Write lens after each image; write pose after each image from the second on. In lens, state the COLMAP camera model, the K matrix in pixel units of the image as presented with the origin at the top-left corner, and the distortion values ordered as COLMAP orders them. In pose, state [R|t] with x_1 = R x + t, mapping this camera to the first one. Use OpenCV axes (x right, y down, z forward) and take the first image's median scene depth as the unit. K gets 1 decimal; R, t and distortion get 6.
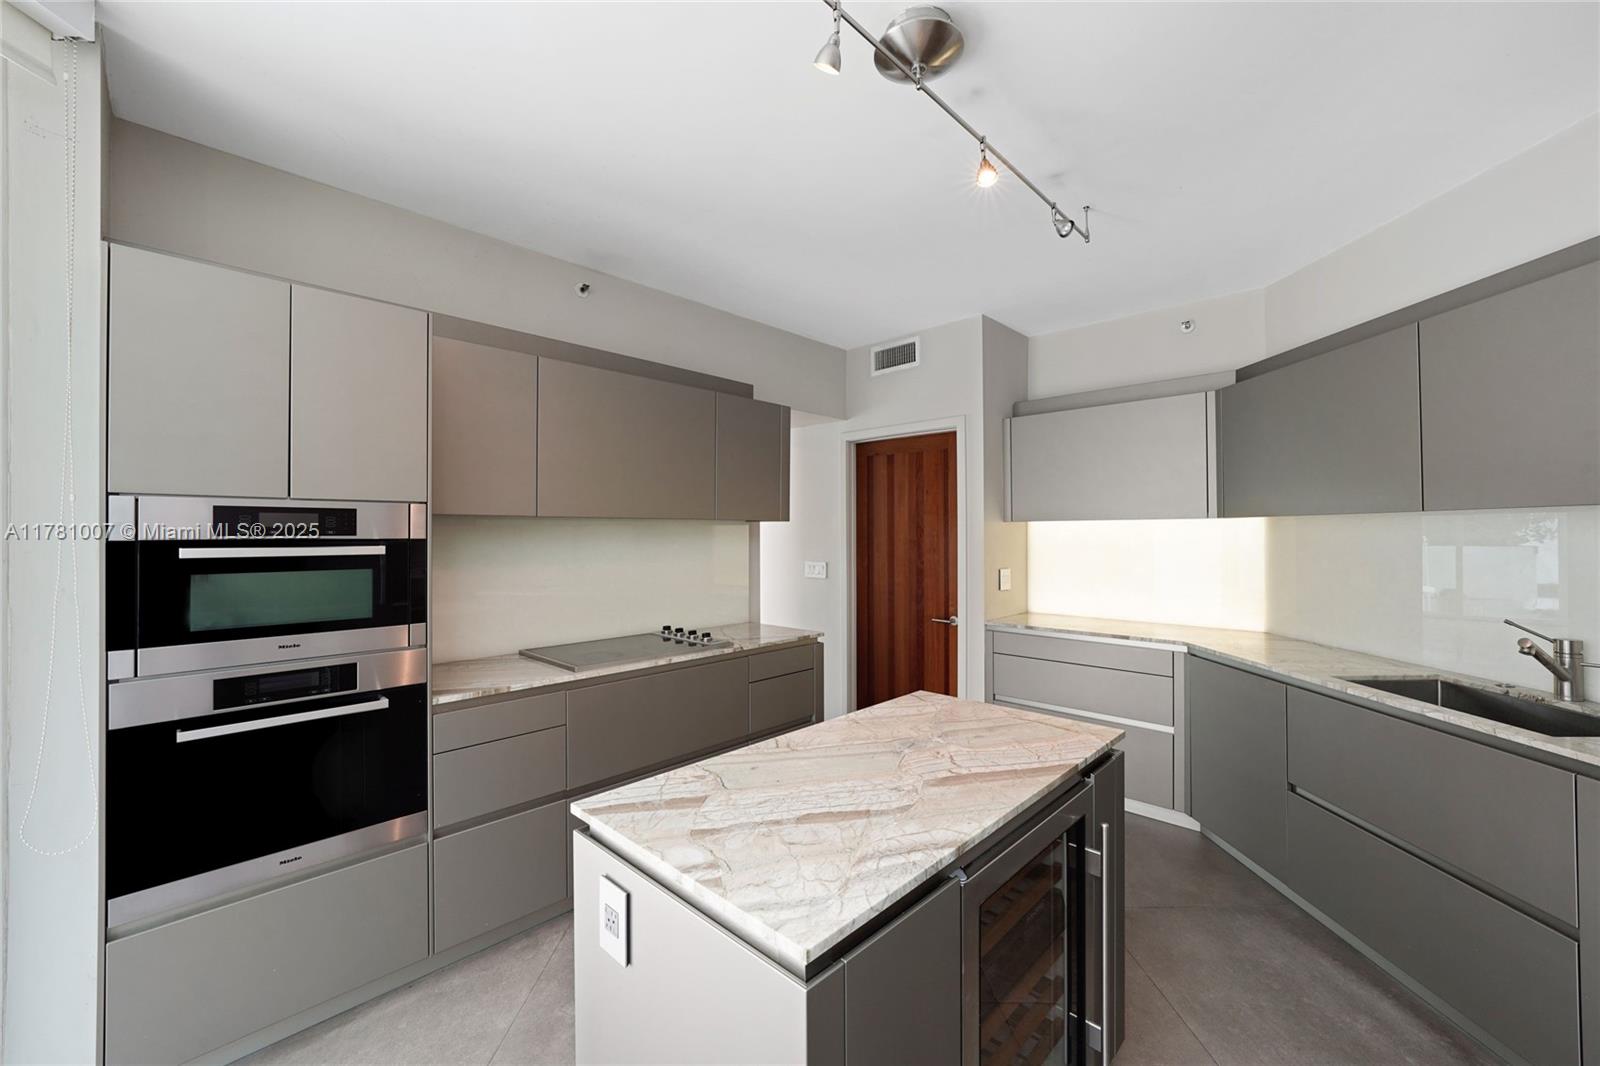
lens RADIAL K [[618.0, 0, 800.0], [0, 618.0, 533.0], [0, 0, 1]] dist [-0.006314, 0.000383]
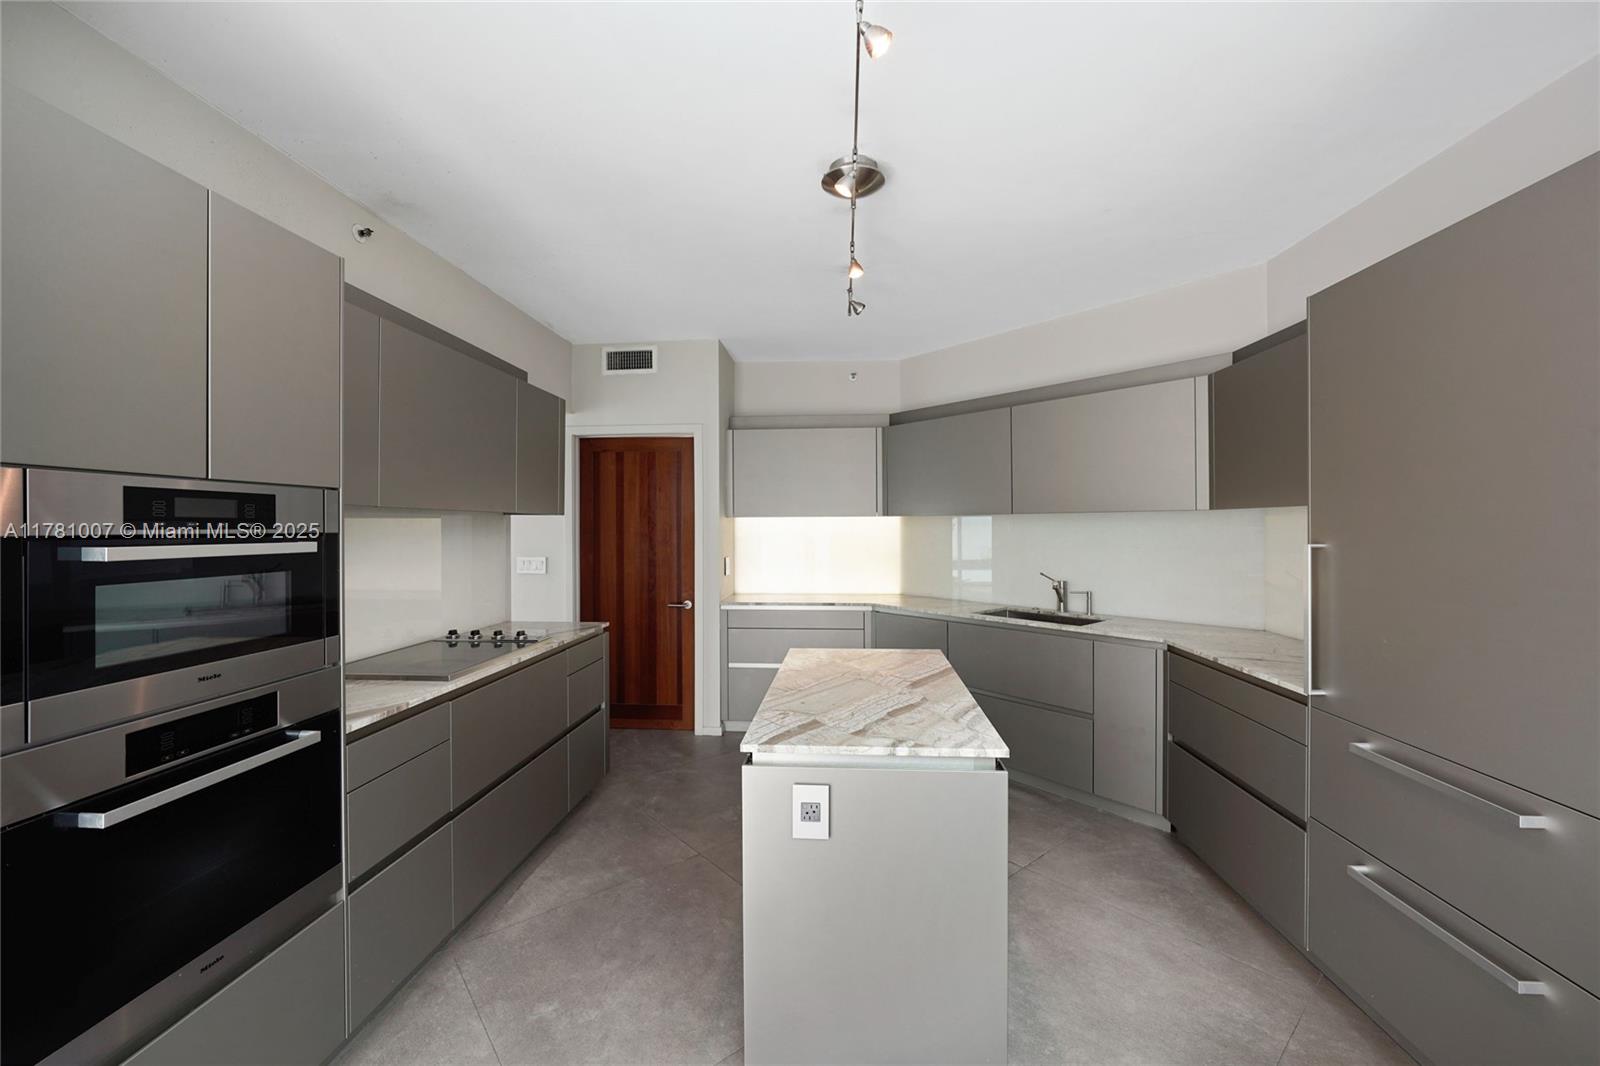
lens RADIAL K [[618.0, 0, 800.0], [0, 618.0, 533.0], [0, 0, 1]] dist [-0.006314, 0.000383]
pose [[0.780744, -0.005318, 0.624828, -0.450814], [-0.000224, 0.999961, 0.008790, 0.001552], [-0.624851, -0.007002, 0.780713, -0.016269]]
